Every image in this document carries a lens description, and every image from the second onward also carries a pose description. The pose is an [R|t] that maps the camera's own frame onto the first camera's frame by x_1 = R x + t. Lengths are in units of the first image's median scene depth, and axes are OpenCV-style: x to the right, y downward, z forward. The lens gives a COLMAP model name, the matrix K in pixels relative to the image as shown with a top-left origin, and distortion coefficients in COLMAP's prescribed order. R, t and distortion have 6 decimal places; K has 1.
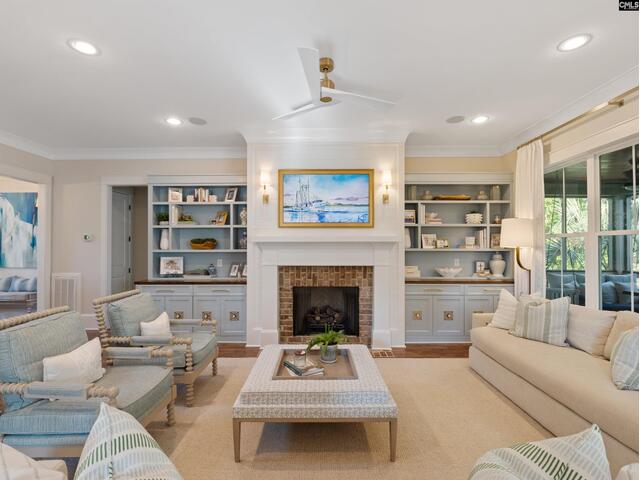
lens RADIAL K [[309.9, 0, 318.3], [0, 309.9, 242.1], [0, 0, 1]] dist [-0.013357, -0.000666]
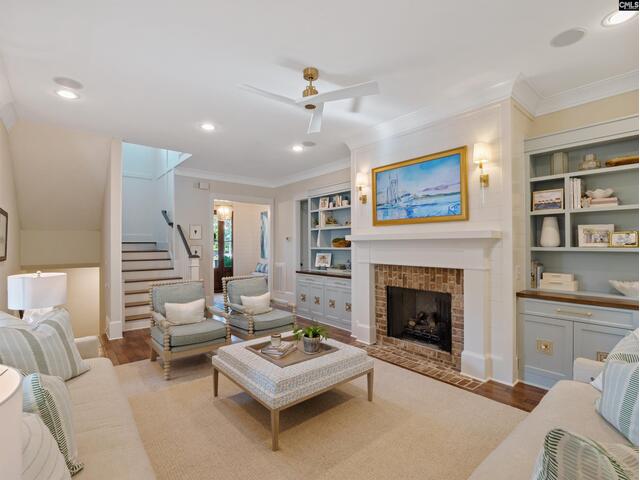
lens RADIAL K [[309.9, 0, 318.9], [0, 309.9, 242.0], [0, 0, 1]] dist [-0.013357, -0.000666]
pose [[0.644816, -0.008649, -0.764289, 0.530034], [0.013416, 0.999910, 0.000004, 0.002628], [0.764220, -0.010256, 0.644874, 0.208027]]
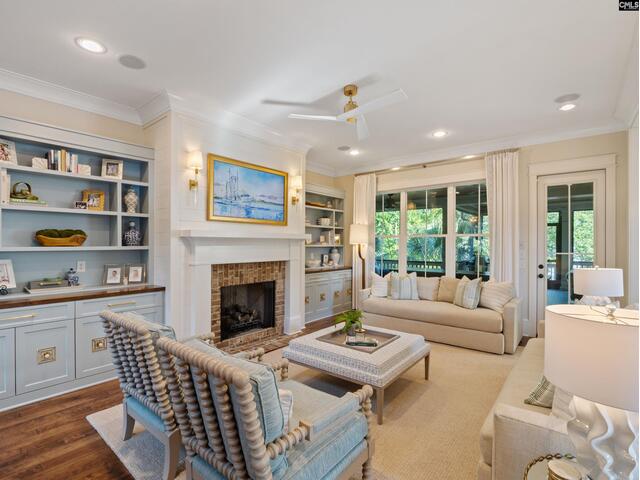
lens RADIAL K [[309.9, 0, 321.6], [0, 309.9, 243.3], [0, 0, 1]] dist [-0.013357, -0.000666]
pose [[0.628424, 0.002727, 0.777866, -0.598067], [-0.013171, 0.999888, 0.007136, 0.006136], [-0.777760, -0.014730, 0.628389, 0.208708]]
